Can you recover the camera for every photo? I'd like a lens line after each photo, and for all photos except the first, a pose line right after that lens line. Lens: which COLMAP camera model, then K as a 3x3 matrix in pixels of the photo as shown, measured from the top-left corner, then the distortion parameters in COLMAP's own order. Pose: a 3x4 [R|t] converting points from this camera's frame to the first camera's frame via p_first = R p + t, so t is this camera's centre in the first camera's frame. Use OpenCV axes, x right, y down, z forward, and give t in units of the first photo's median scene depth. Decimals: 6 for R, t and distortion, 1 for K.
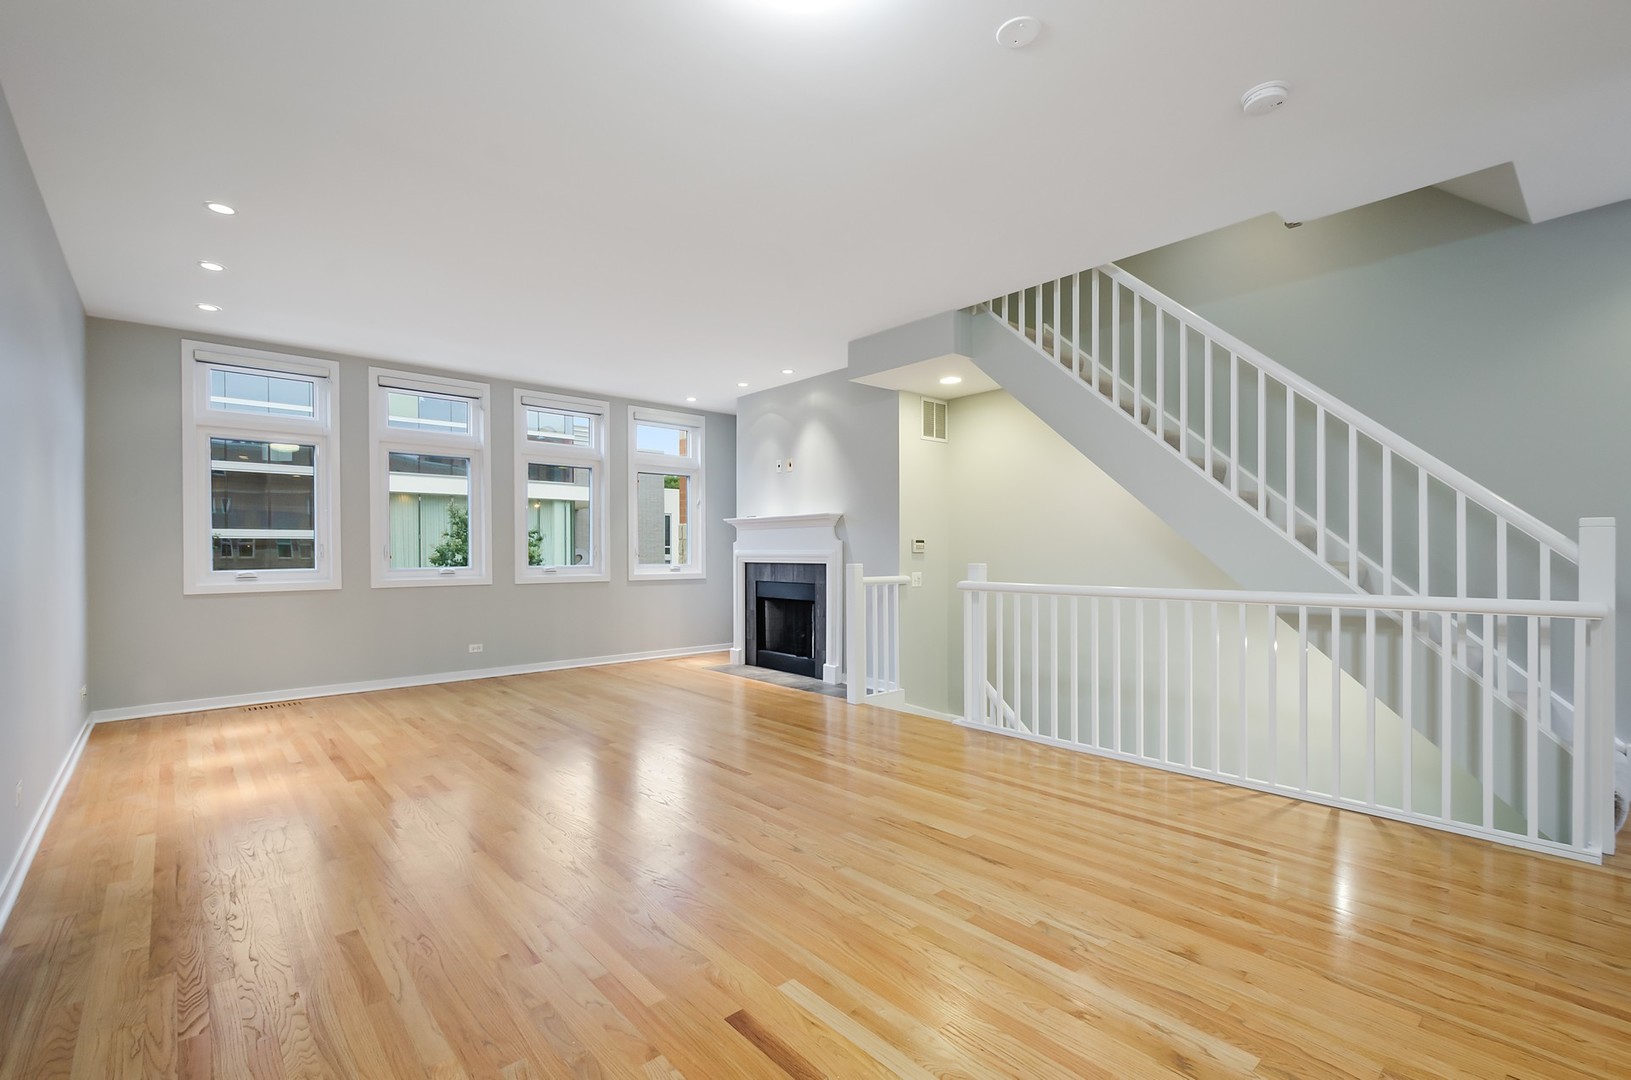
lens RADIAL K [[722.1, 0, 807.2], [0, 722.1, 556.4], [0, 0, 1]] dist [0.001875, -0.000065]
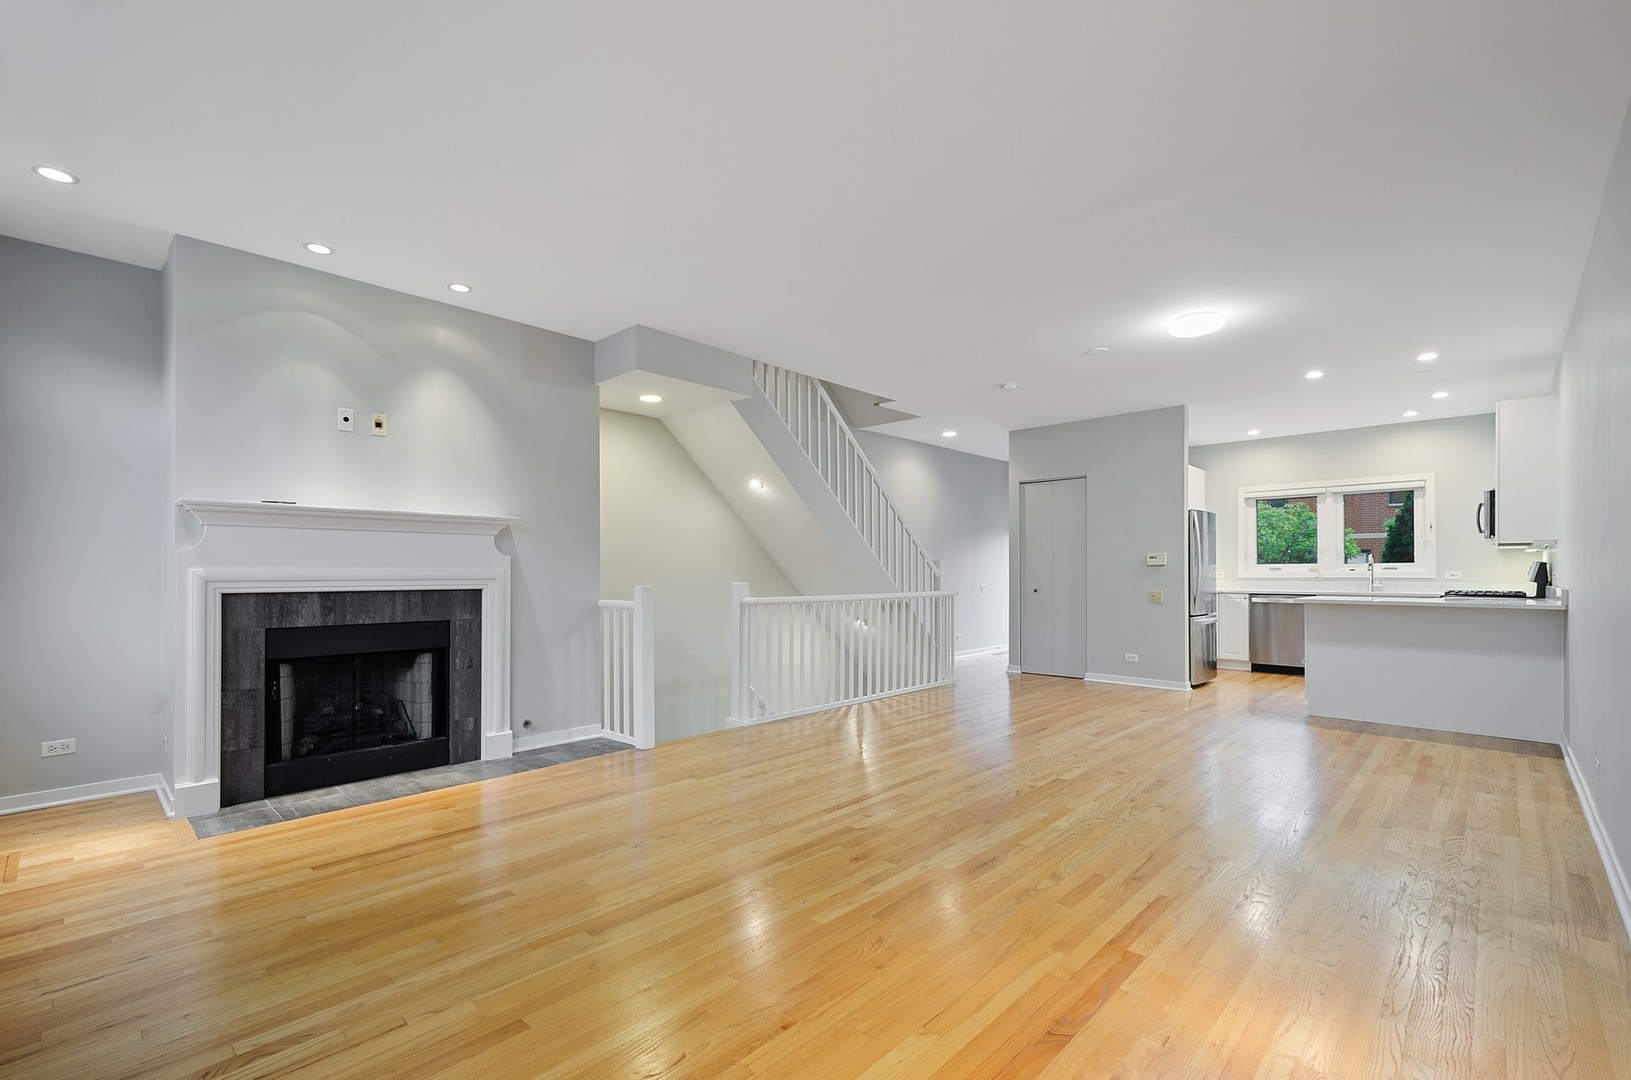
lens RADIAL K [[716.2, 0, 803.8], [0, 716.2, 570.5], [0, 0, 1]] dist [0.001415, -0.000323]
pose [[-0.083689, 0.004007, 0.996484, -0.667836], [0.005593, 0.999978, -0.003551, -0.003358], [-0.996476, 0.005276, -0.083710, 0.739388]]
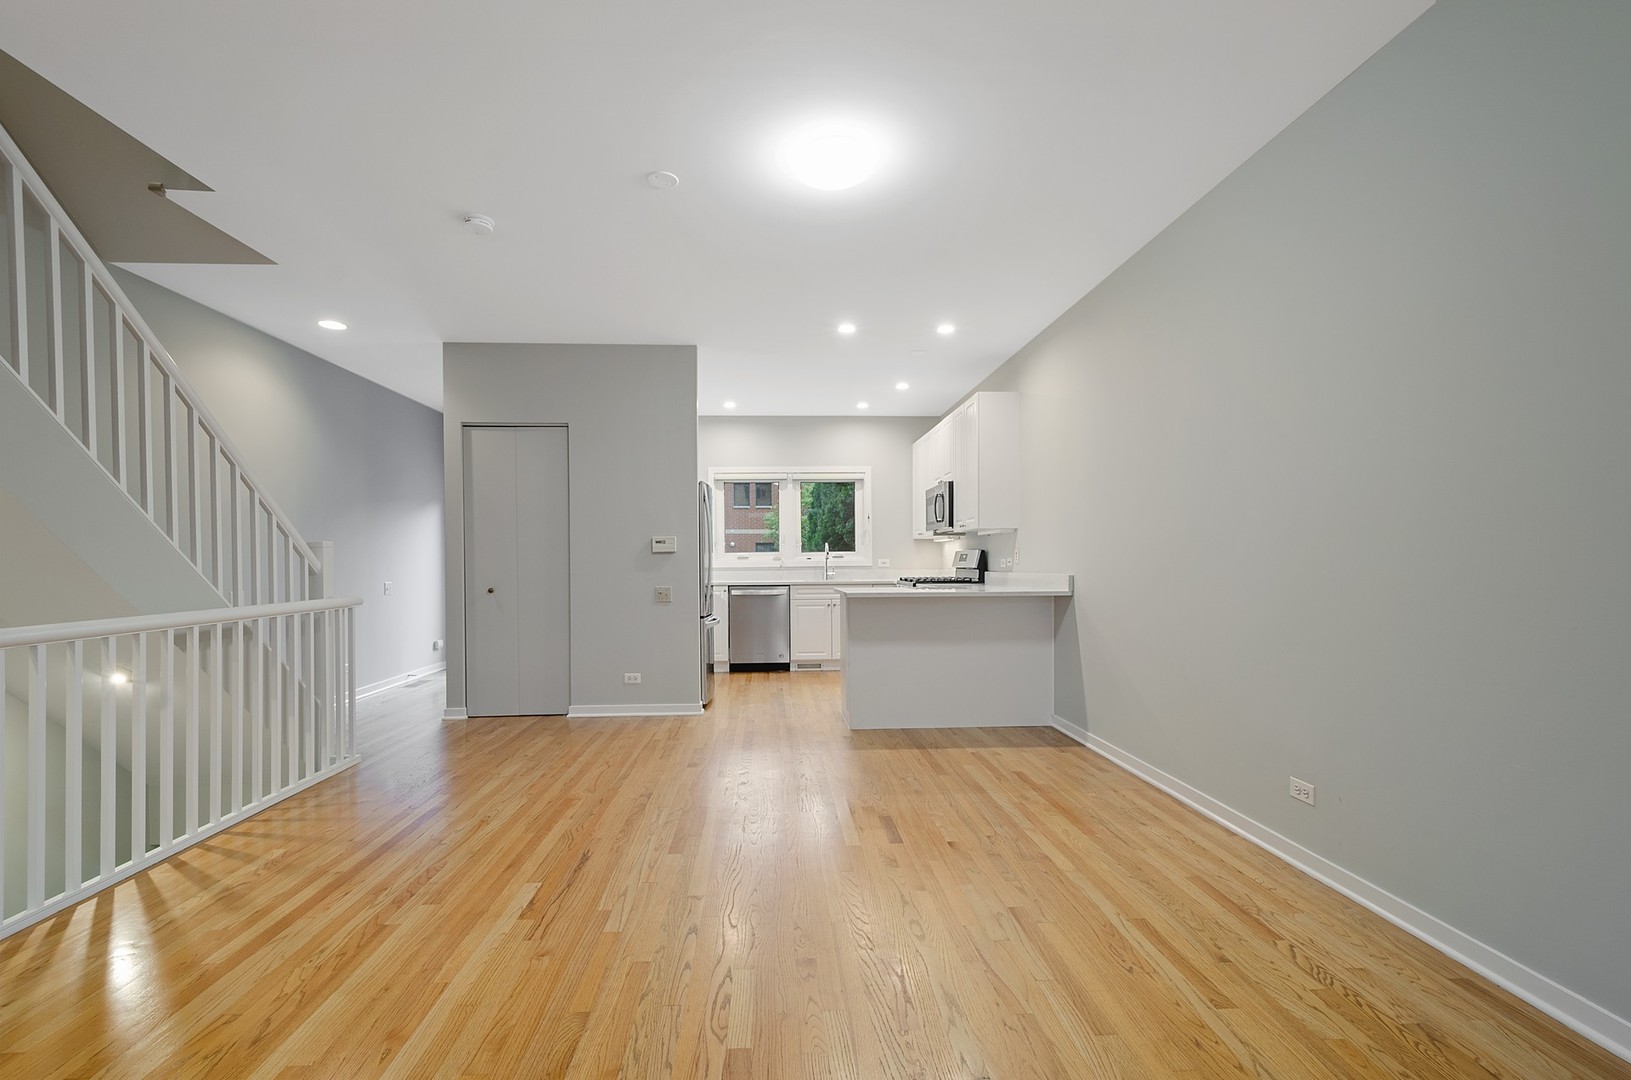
lens RADIAL K [[714.8, 0, 804.9], [0, 714.8, 562.7], [0, 0, 1]] dist [0.008650, 0.000410]
pose [[-0.784776, 0.006629, 0.619745, -0.258722], [0.012182, 0.999915, 0.004731, -0.002179], [-0.619660, 0.011262, -0.784789, 0.655228]]
